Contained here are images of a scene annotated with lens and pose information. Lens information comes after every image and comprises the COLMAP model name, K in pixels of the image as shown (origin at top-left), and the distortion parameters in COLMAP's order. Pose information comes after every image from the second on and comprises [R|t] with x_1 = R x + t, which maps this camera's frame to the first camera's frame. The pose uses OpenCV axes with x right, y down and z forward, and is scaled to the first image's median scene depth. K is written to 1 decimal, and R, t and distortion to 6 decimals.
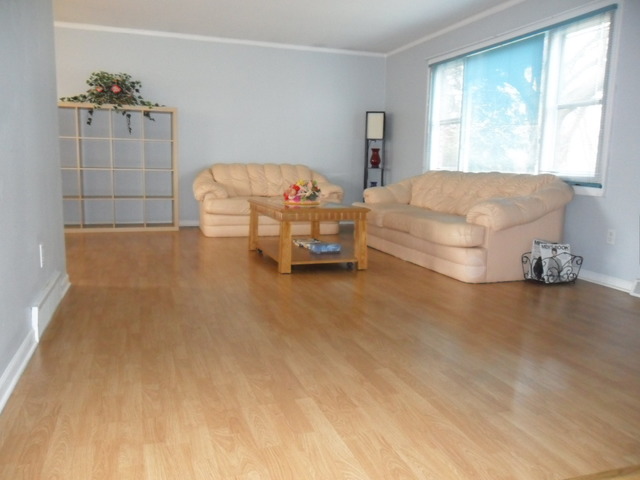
lens RADIAL K [[517.1, 0, 318.6], [0, 517.1, 239.9], [0, 0, 1]] dist [-0.041357, 0.029881]
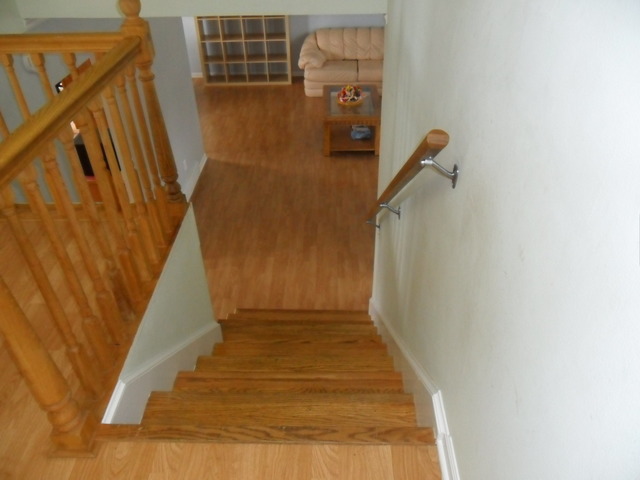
lens RADIAL K [[517.1, 0, 321.2], [0, 517.1, 240.5], [0, 0, 1]] dist [-0.041357, 0.029881]
pose [[0.938018, 0.165586, -0.304473, 0.314692], [-0.005951, 0.886055, 0.463543, -0.309998], [0.346536, -0.432999, 0.832121, -0.327021]]
